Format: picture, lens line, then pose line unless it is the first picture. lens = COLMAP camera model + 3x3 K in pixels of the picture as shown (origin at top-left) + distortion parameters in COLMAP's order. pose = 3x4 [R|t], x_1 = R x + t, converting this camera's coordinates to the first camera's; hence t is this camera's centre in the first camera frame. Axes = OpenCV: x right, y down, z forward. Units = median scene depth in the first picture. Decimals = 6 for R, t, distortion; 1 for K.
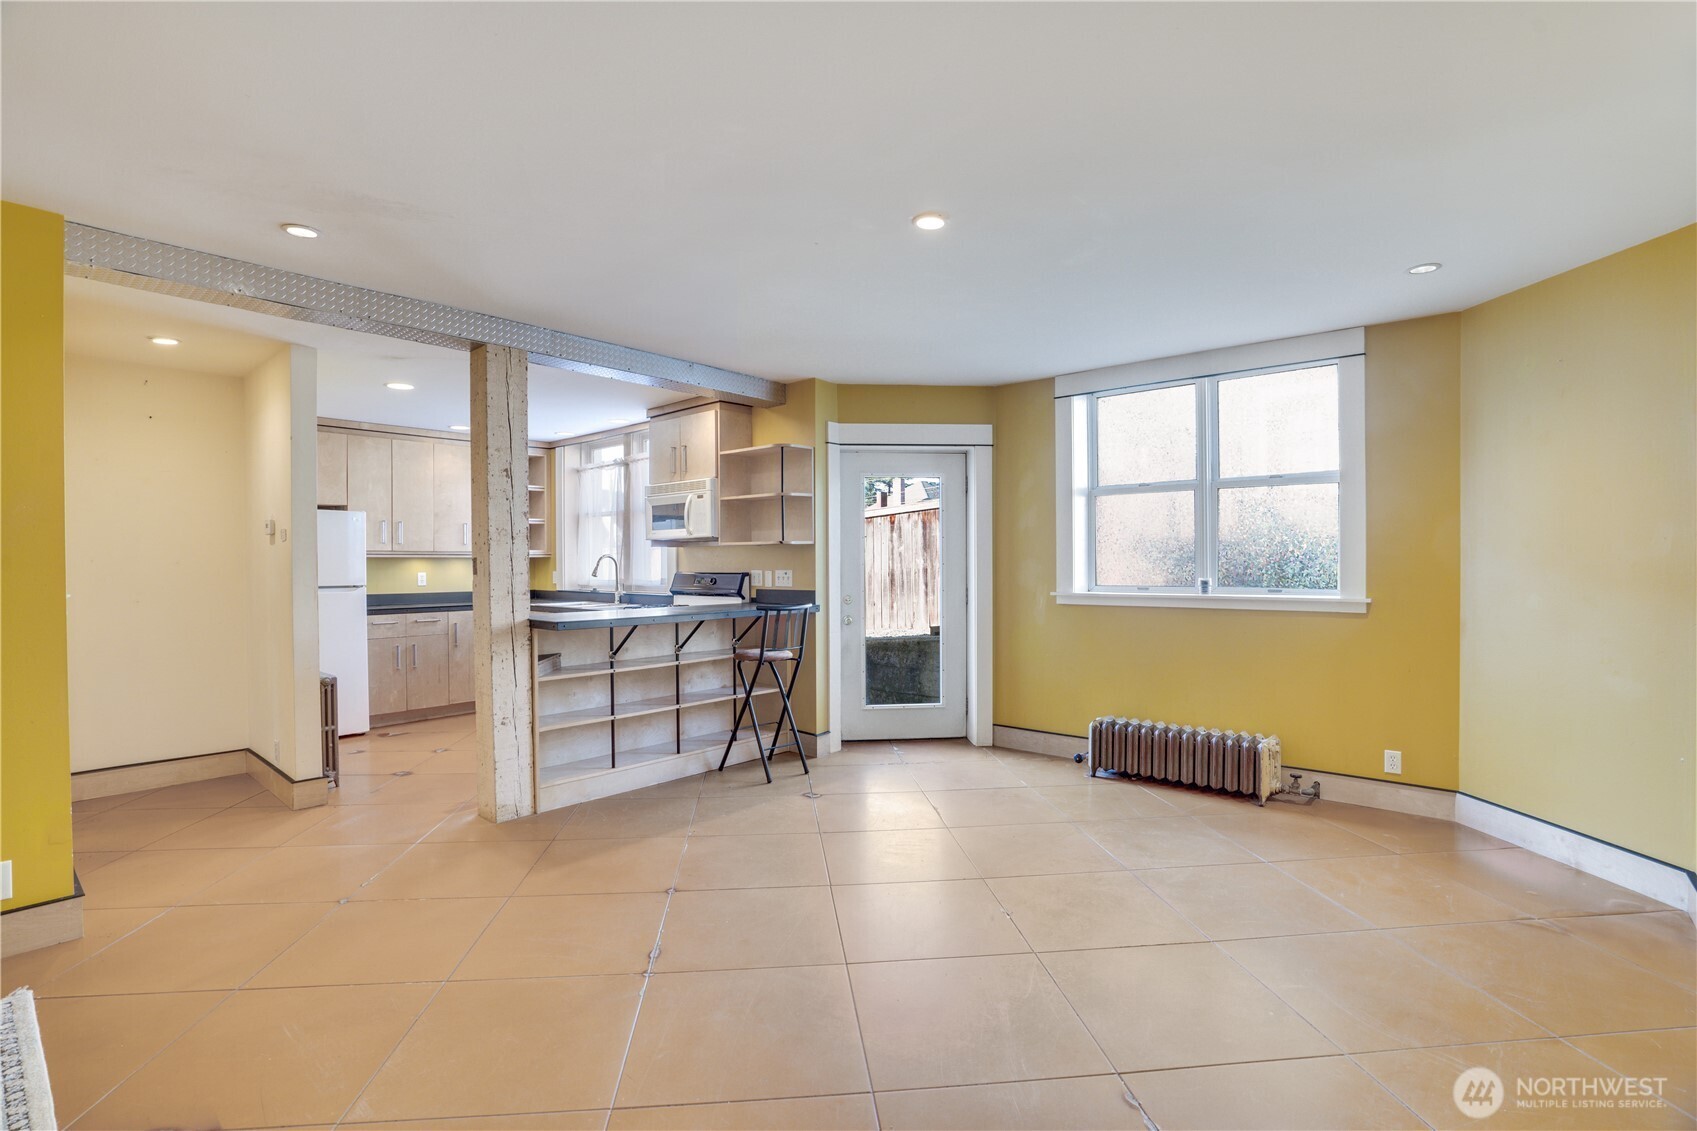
lens RADIAL K [[788.8, 0, 836.1], [0, 788.8, 572.1], [0, 0, 1]] dist [-0.001055, -0.000101]
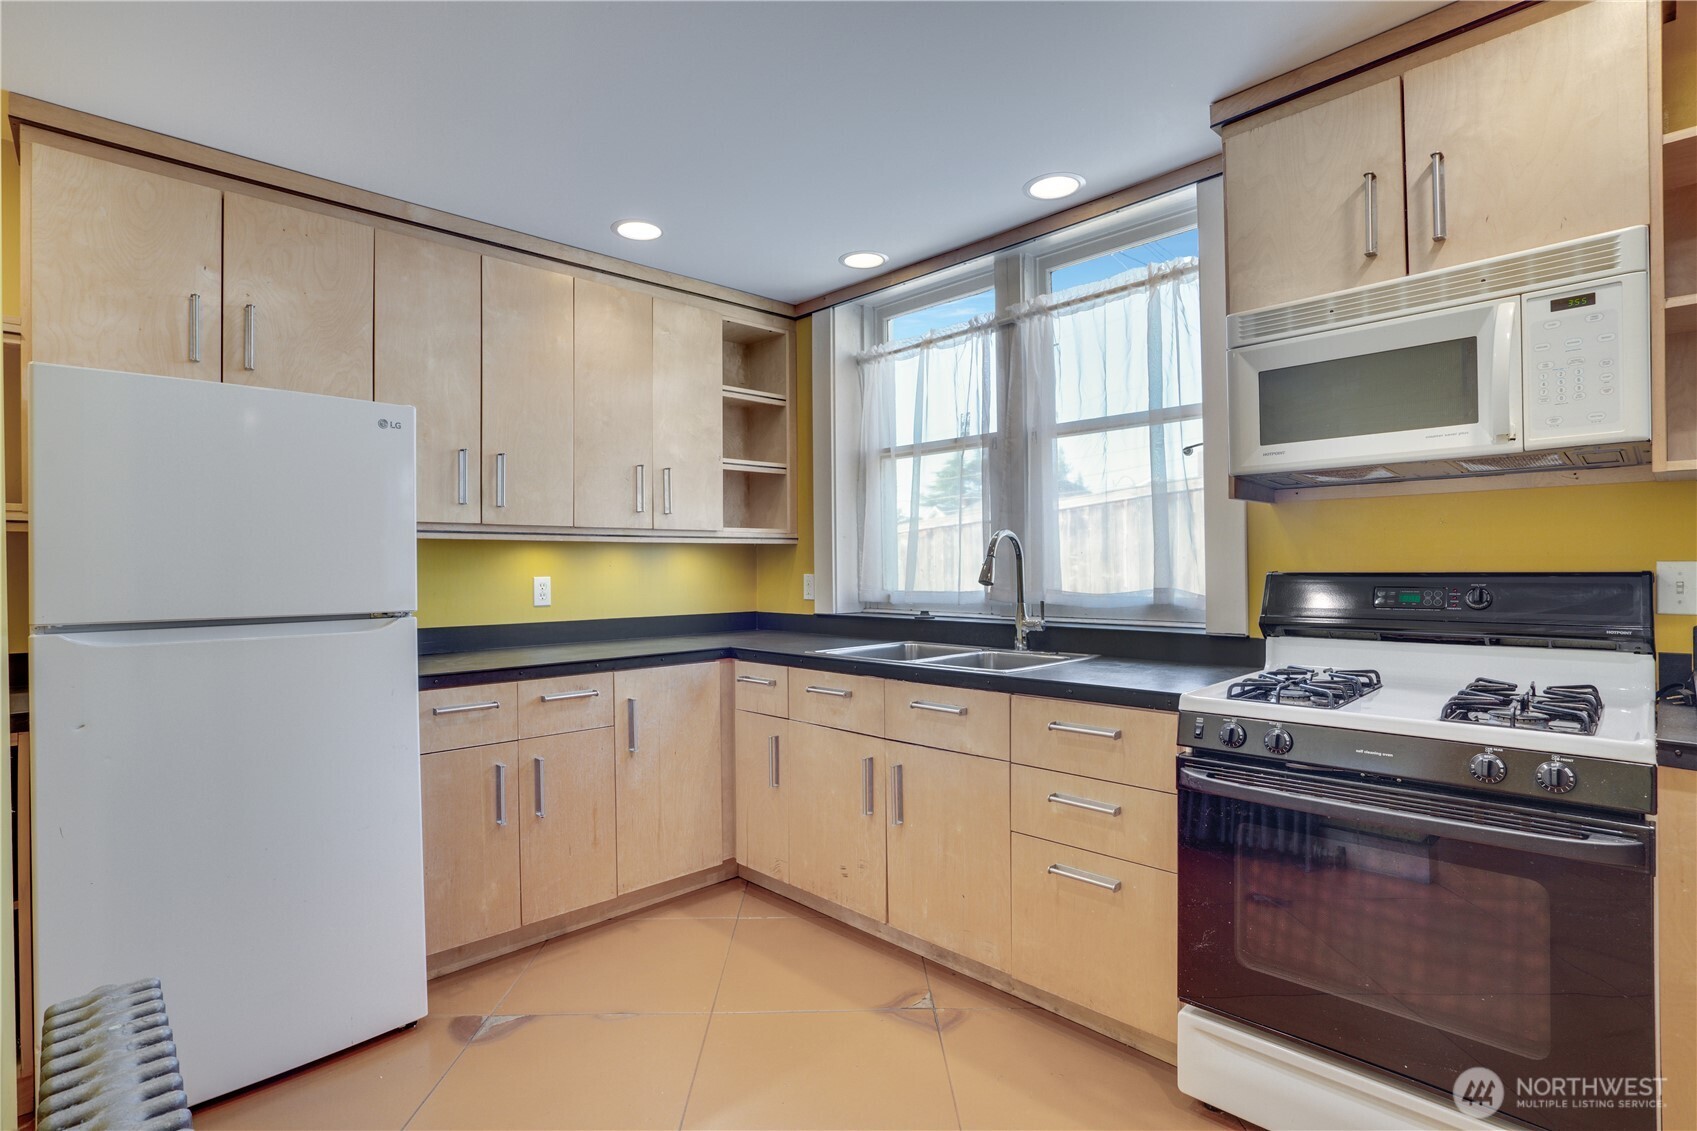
lens RADIAL K [[812.7, 0, 860.9], [0, 812.7, 561.0], [0, 0, 1]] dist [-0.002984, -0.000608]
pose [[0.999708, -0.005842, -0.023466, -0.351240], [0.005318, 0.999737, -0.022304, 0.002738], [0.023590, 0.022173, 0.999476, 0.576222]]
